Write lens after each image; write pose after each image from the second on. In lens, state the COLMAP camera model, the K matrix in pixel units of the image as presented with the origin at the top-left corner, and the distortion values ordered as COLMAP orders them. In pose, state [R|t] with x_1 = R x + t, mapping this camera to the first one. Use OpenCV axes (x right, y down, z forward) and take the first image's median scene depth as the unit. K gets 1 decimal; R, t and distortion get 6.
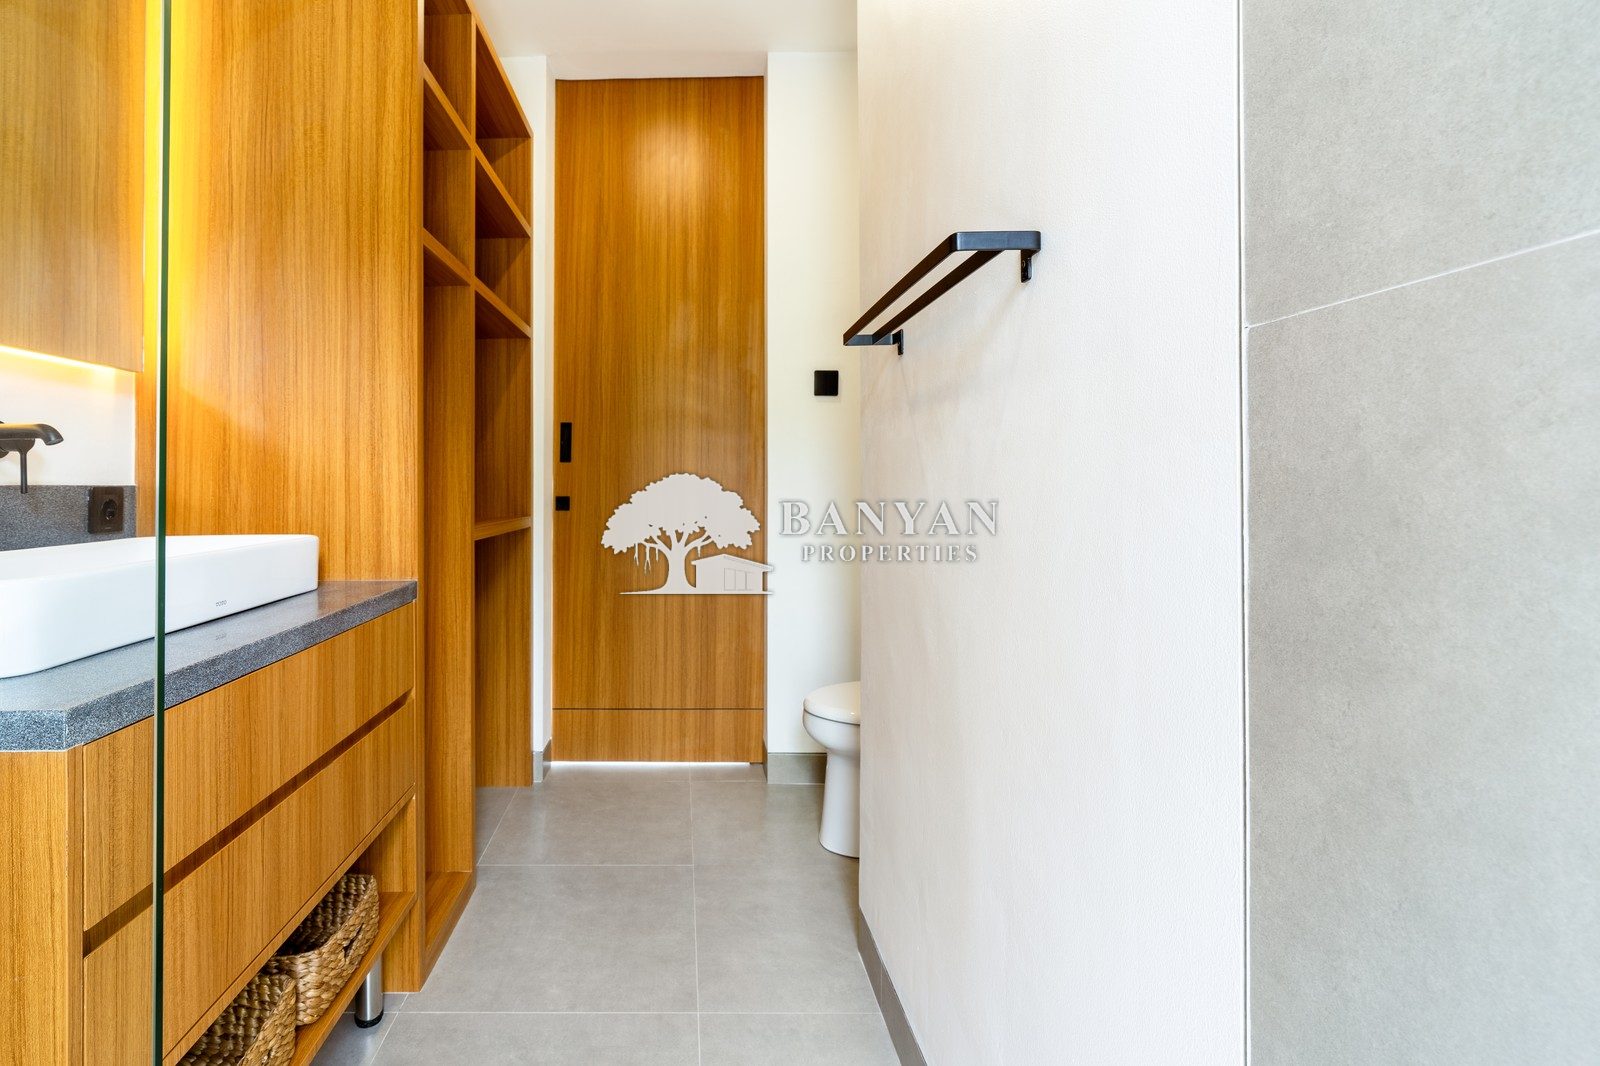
lens RADIAL K [[722.7, 0, 676.7], [0, 722.7, 530.9], [0, 0, 1]] dist [-0.009384, 0.000938]
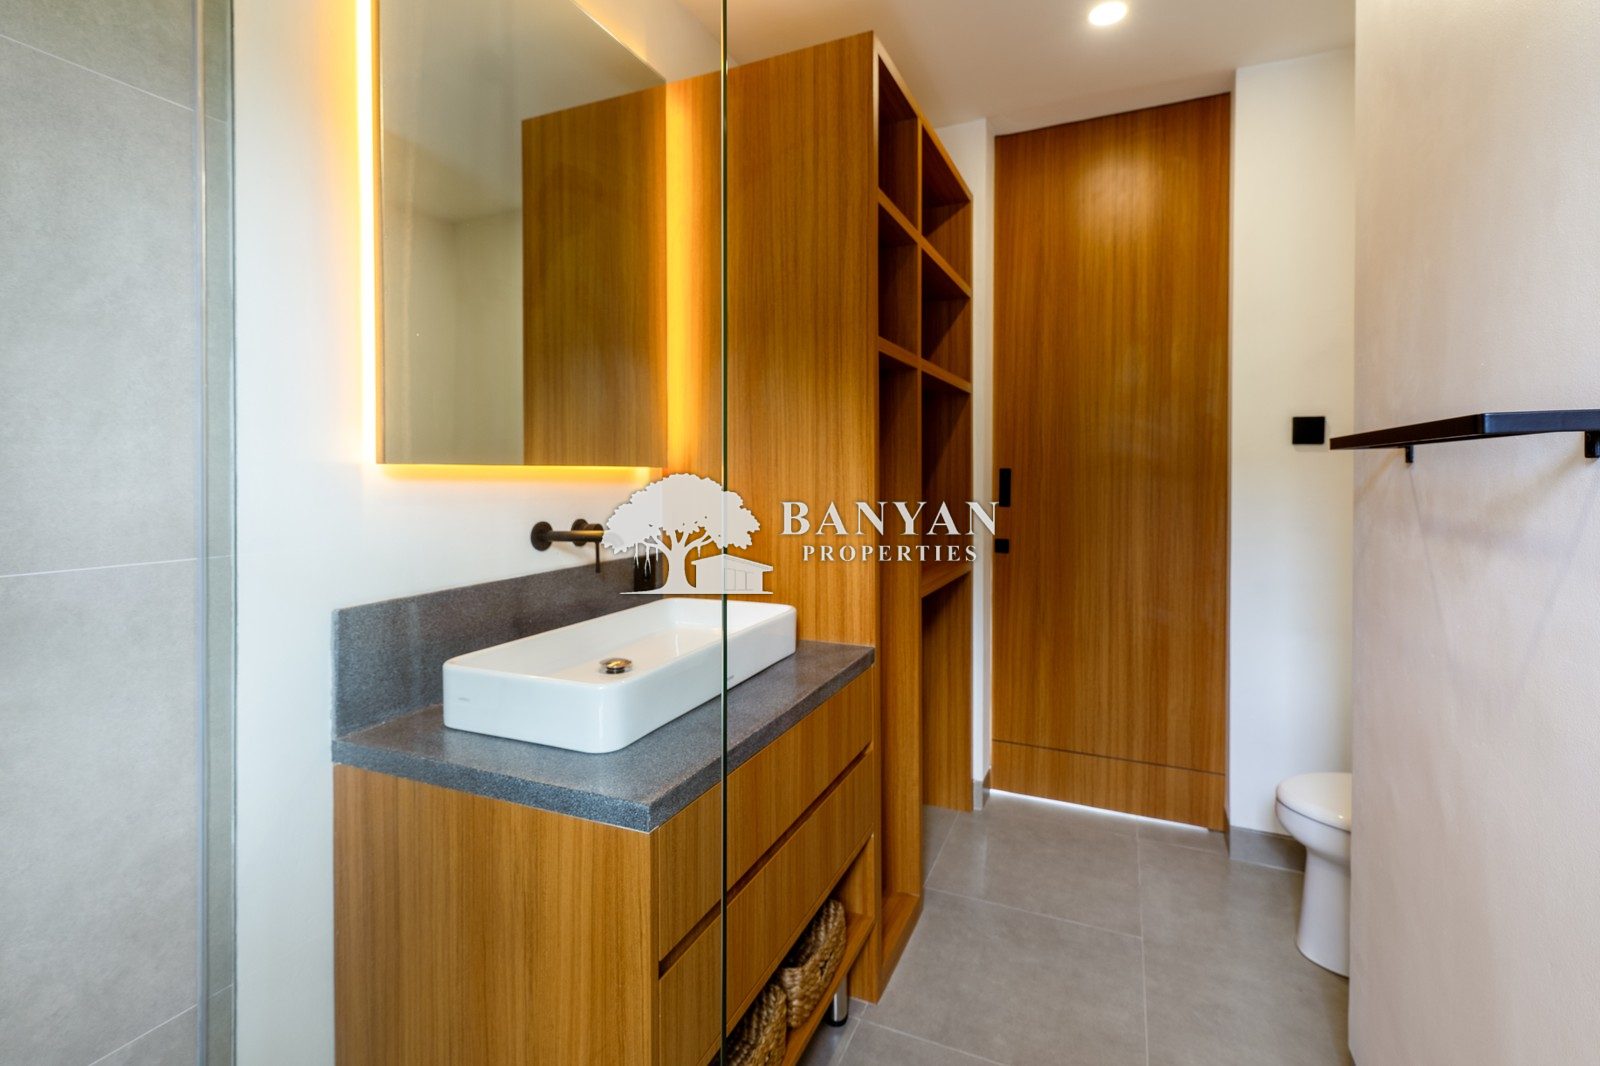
lens RADIAL K [[725.7, 0, 804.1], [0, 725.7, 478.7], [0, 0, 1]] dist [0.005759, -0.000165]
pose [[0.919330, 0.002293, -0.393481, -0.011684], [0.006582, 0.999754, 0.021204, -0.188899], [0.393432, -0.022083, 0.919088, -0.073182]]
